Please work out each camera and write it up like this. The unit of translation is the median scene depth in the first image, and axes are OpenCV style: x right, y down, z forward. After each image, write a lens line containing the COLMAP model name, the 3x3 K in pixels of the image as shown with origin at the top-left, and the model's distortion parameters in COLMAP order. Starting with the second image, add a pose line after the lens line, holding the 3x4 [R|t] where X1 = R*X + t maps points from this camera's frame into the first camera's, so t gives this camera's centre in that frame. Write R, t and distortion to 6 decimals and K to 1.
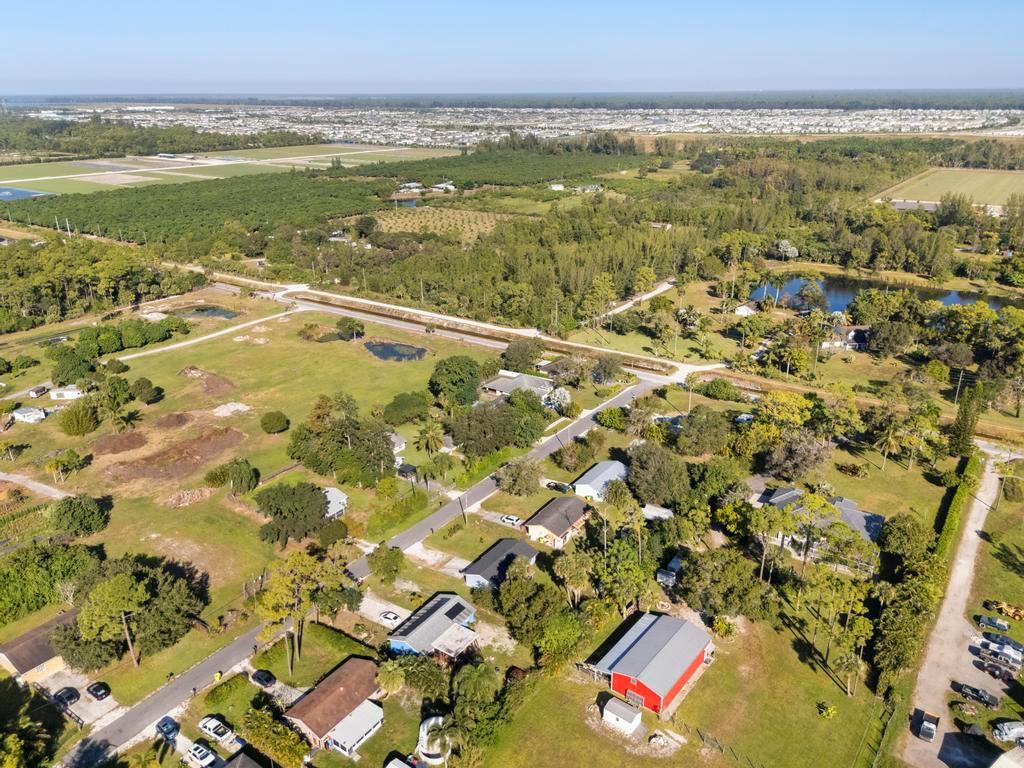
lens RADIAL K [[757.6, 0, 510.6], [0, 757.6, 400.1], [0, 0, 1]] dist [0.089179, -0.083008]
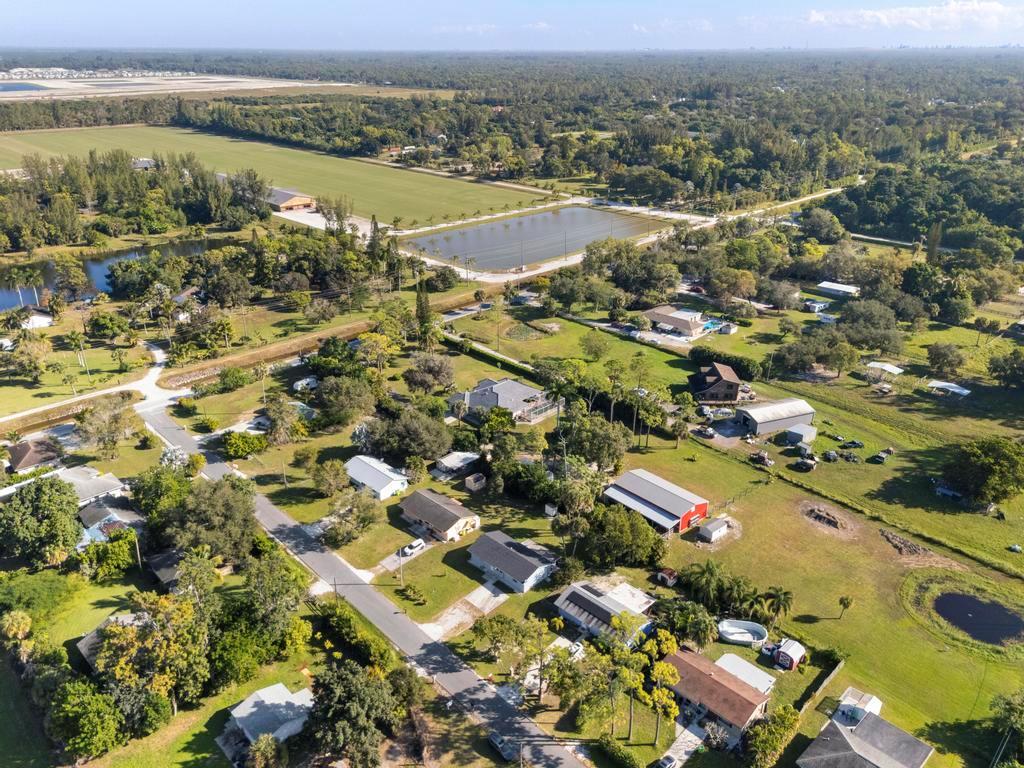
lens RADIAL K [[757.6, 0, 510.6], [0, 757.6, 400.1], [0, 0, 1]] dist [0.089179, -0.083008]
pose [[0.188178, -0.407407, 0.893649, -0.409529], [0.369166, 0.872520, 0.320038, -0.135197], [-0.910113, 0.269681, 0.314590, 0.345183]]
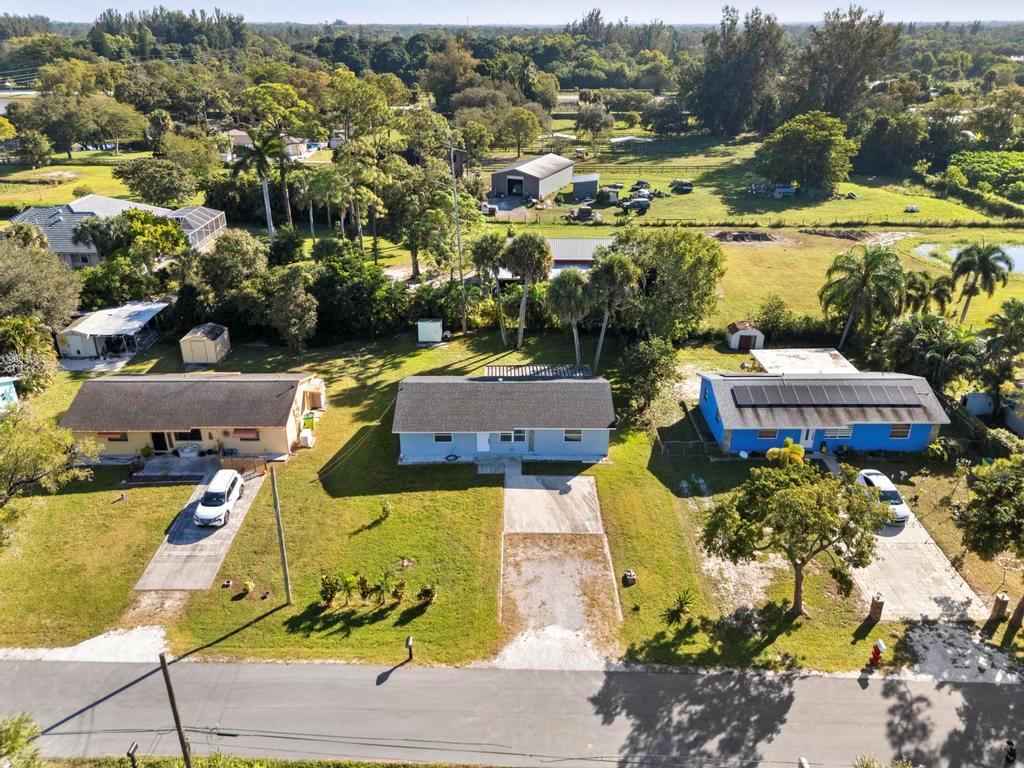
lens RADIAL K [[757.6, 0, 510.6], [0, 757.6, 400.1], [0, 0, 1]] dist [0.089179, -0.083008]
pose [[-0.561020, -0.354771, 0.747927, -0.147308], [0.320614, 0.739868, 0.591440, 0.002782], [-0.763193, 0.571605, -0.301336, 0.584671]]
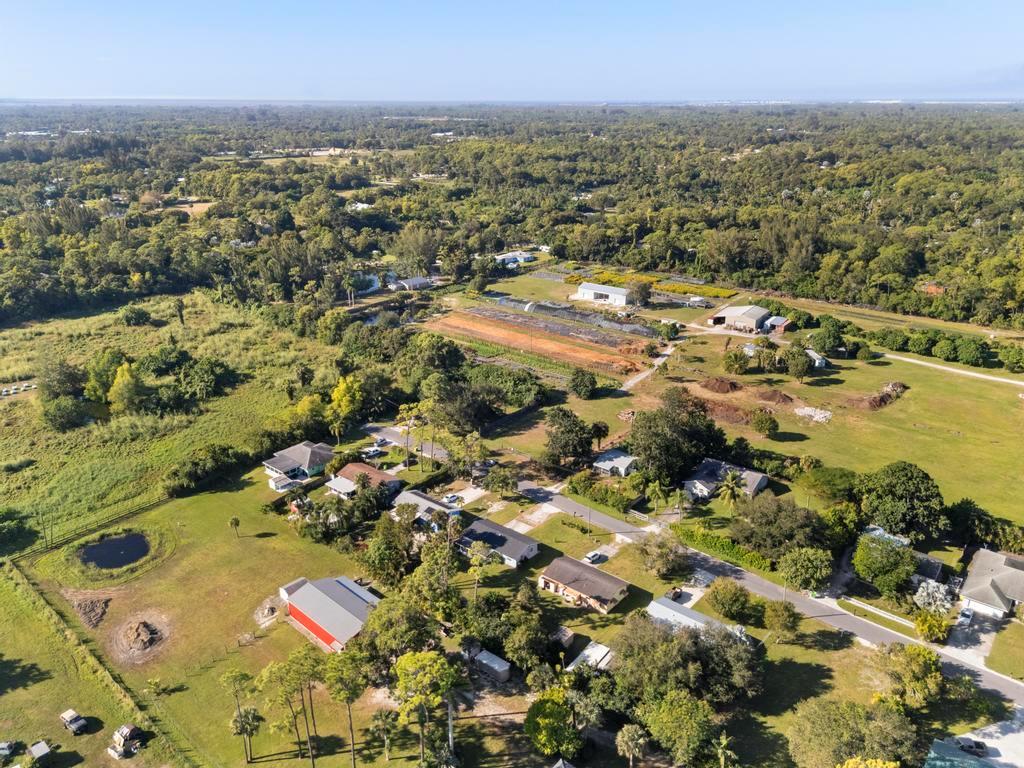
lens RADIAL K [[743.5, 0, 507.0], [0, 743.5, 420.8], [0, 0, 1]] dist [0.098530, -0.094777]
pose [[-0.087035, 0.404277, -0.910486, 0.459954], [-0.378619, 0.831949, 0.405597, -0.184974], [0.921451, 0.380029, 0.080658, 0.456043]]
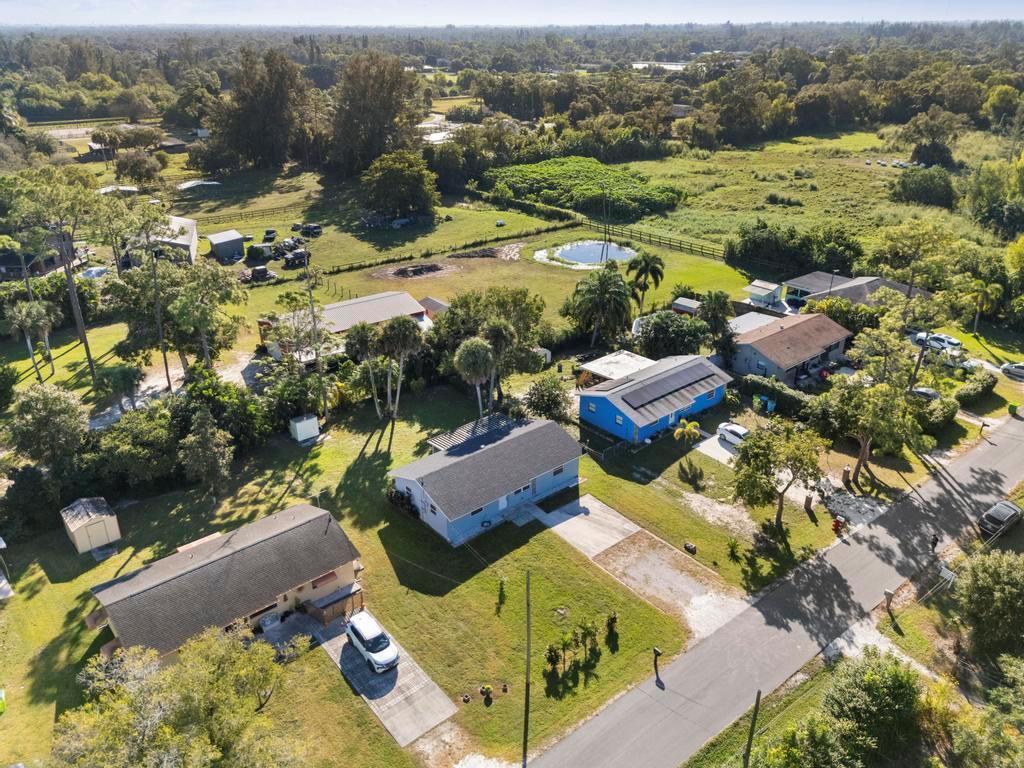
lens RADIAL K [[759.3, 0, 508.1], [0, 759.3, 385.4], [0, 0, 1]] dist [0.090153, -0.099686]
pose [[-0.963658, -0.102212, 0.246810, -0.064045], [0.112710, 0.682079, 0.722540, -0.061152], [-0.242196, 0.724100, -0.645771, 0.654422]]
